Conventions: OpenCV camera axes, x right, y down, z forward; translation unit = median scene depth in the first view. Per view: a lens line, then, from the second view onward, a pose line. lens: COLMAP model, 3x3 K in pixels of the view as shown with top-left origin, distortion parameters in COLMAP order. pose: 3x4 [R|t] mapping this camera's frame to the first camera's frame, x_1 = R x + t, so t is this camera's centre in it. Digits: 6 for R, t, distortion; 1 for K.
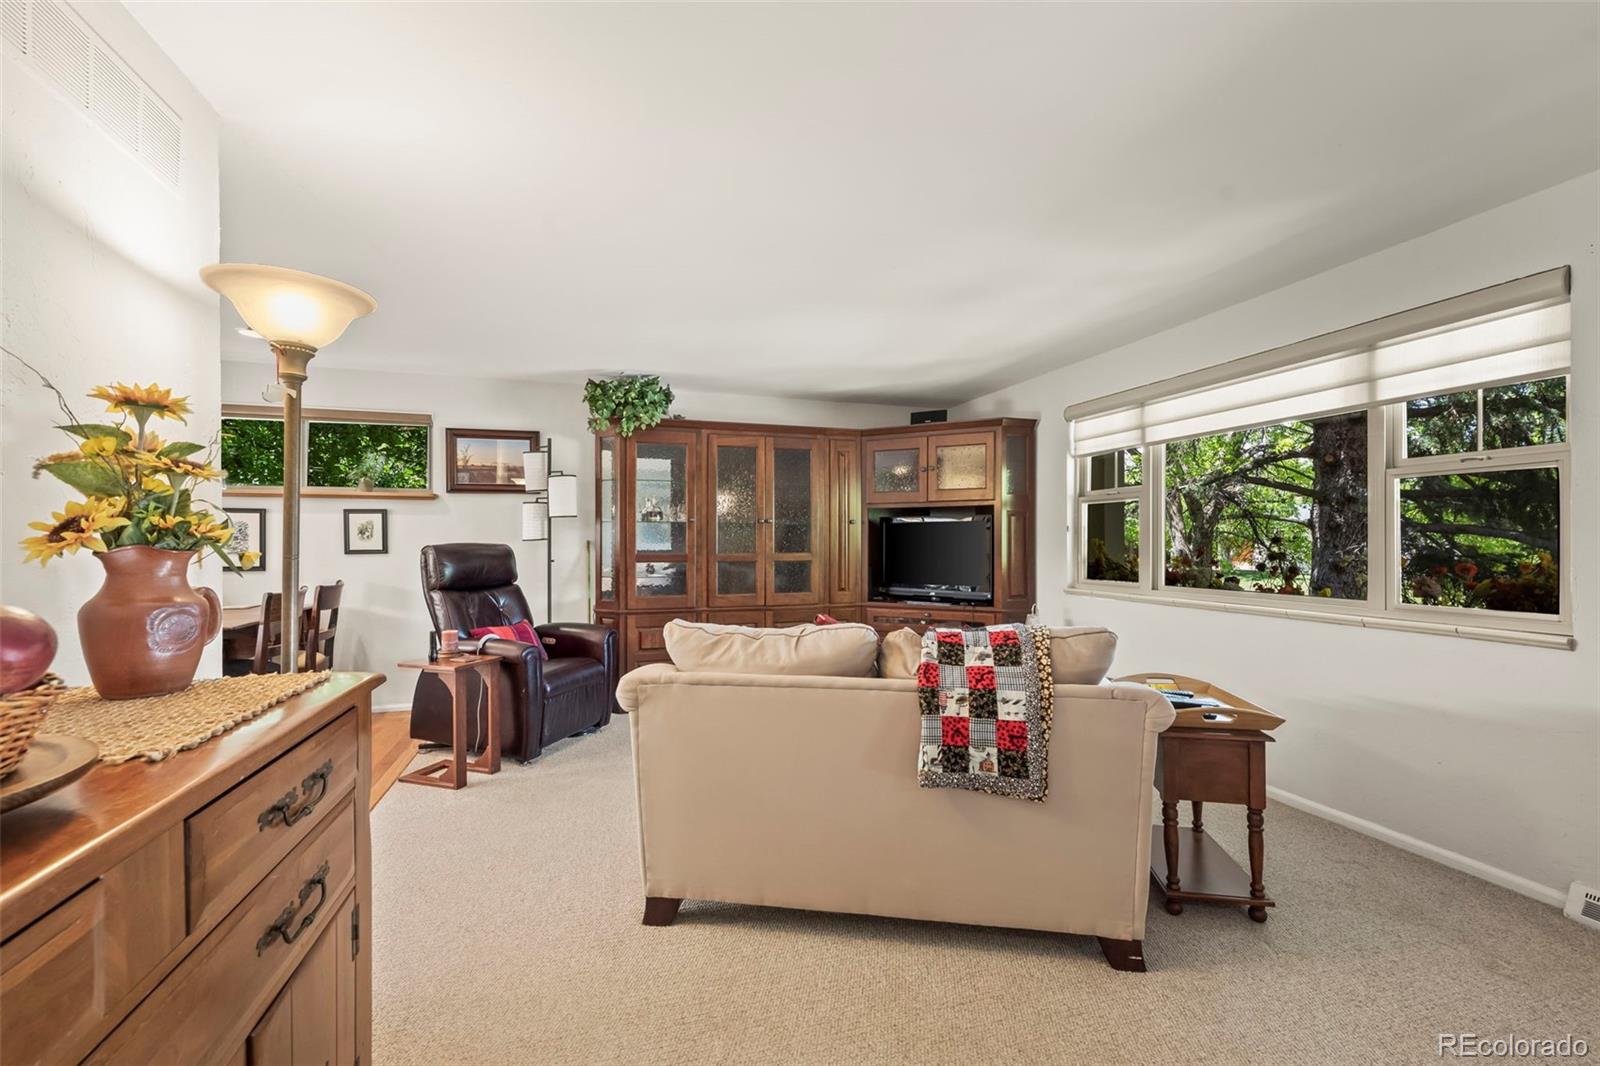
lens RADIAL K [[707.3, 0, 806.7], [0, 707.3, 538.9], [0, 0, 1]] dist [0.001968, 0.000252]
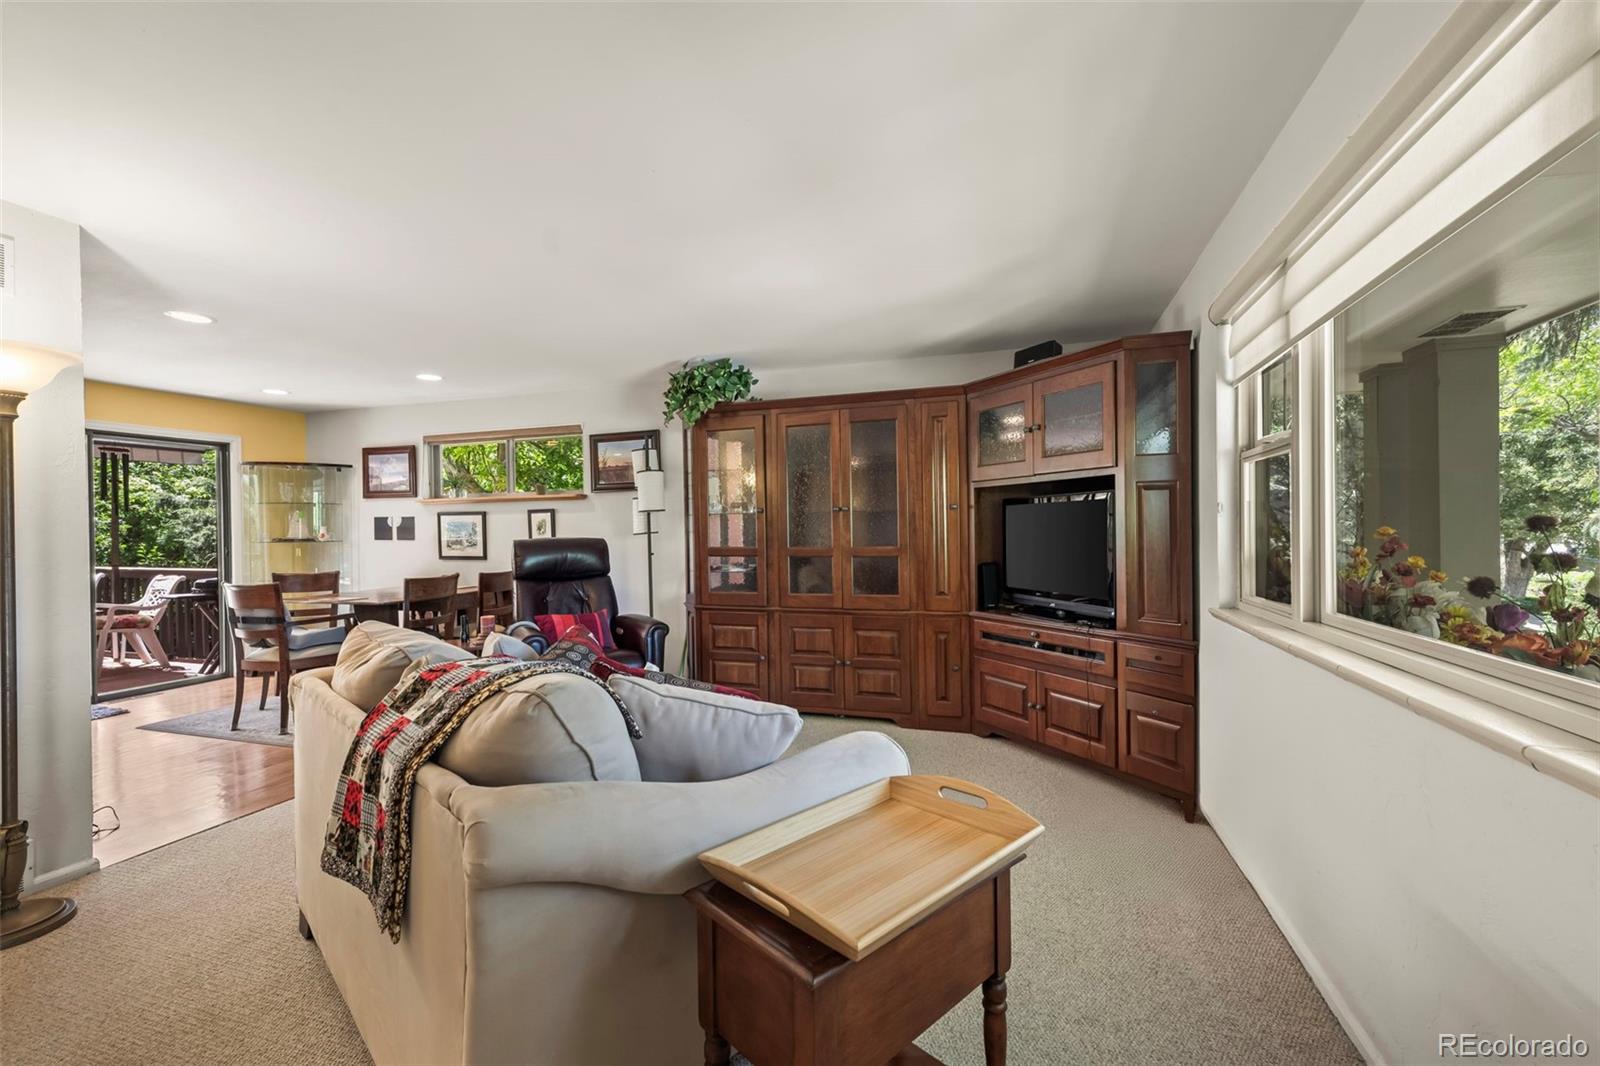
lens RADIAL K [[707.3, 0, 806.7], [0, 707.3, 538.9], [0, 0, 1]] dist [0.001968, 0.000252]
pose [[0.792560, -0.003300, -0.609784, 0.440479], [0.011357, 0.999892, 0.009349, 0.001921], [0.609688, -0.014335, 0.792512, 0.314139]]
